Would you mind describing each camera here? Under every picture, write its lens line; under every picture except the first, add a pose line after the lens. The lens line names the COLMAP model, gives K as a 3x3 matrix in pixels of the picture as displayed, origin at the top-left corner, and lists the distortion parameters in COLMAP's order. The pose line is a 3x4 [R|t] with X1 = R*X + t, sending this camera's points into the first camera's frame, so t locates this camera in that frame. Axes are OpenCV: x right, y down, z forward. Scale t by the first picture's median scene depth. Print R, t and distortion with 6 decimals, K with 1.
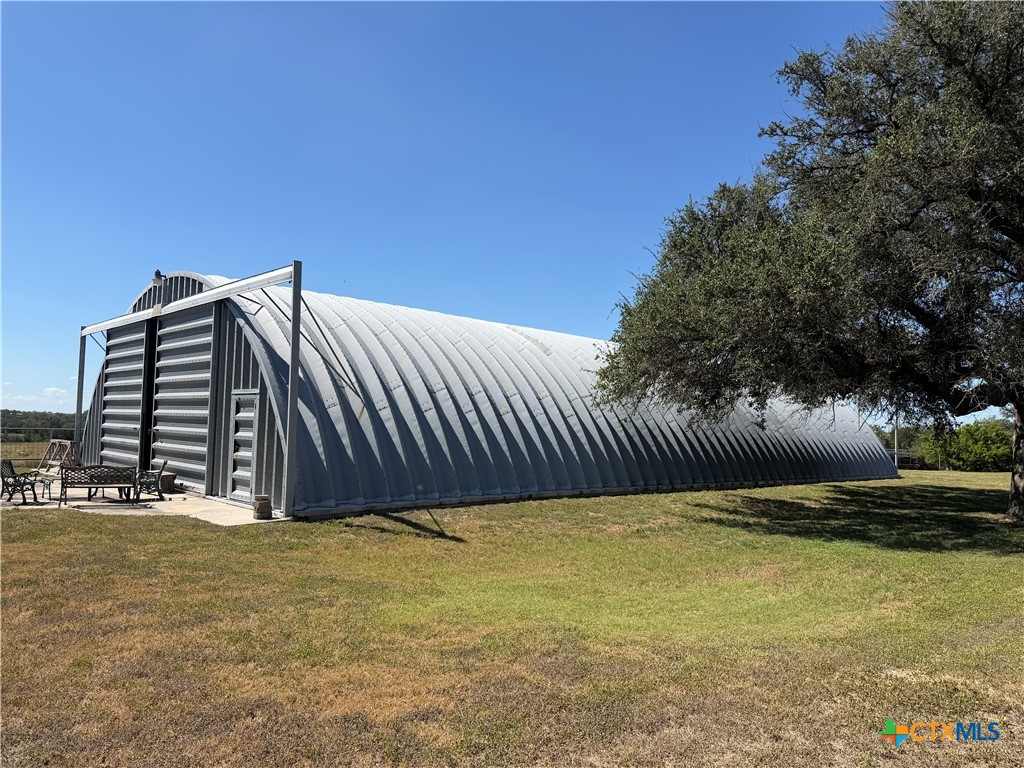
lens RADIAL K [[748.9, 0, 513.7], [0, 748.9, 381.1], [0, 0, 1]] dist [0.042372, -0.004401]
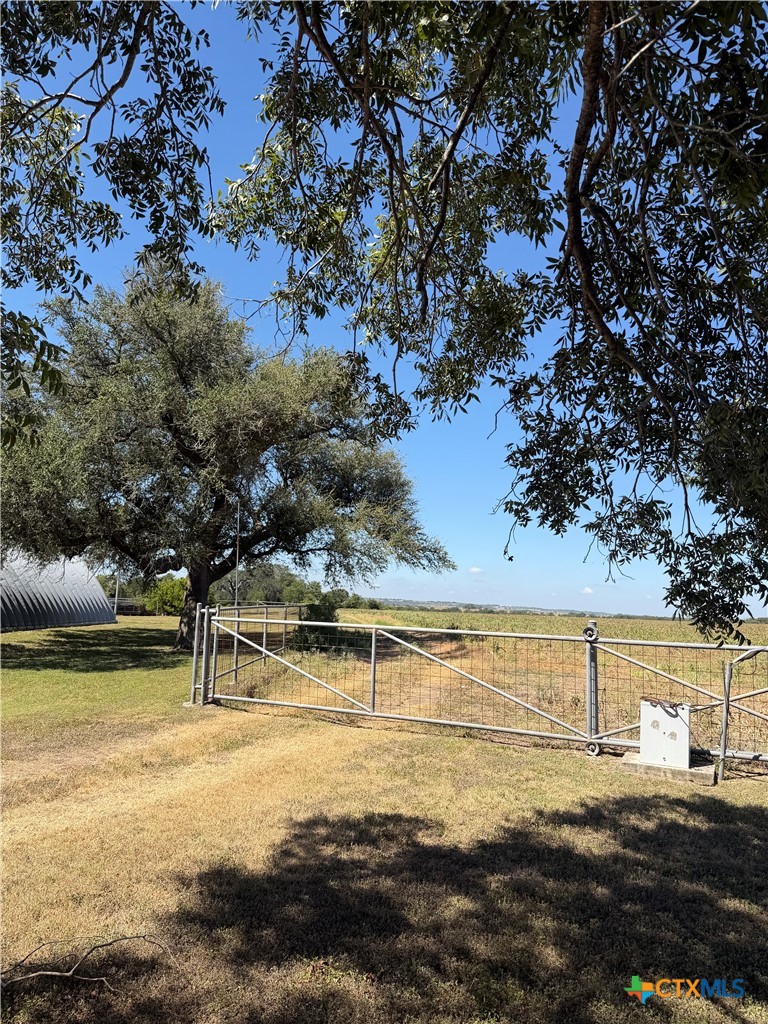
lens RADIAL K [[748.9, 0, 384.0], [0, 748.9, 512.0], [0, 0, 1]] dist [0.042372, -0.004401]
pose [[0.707046, 0.088292, 0.701634, -0.074622], [-0.073572, 0.995975, -0.051192, -0.028248], [-0.703330, -0.015425, 0.710696, -0.235626]]
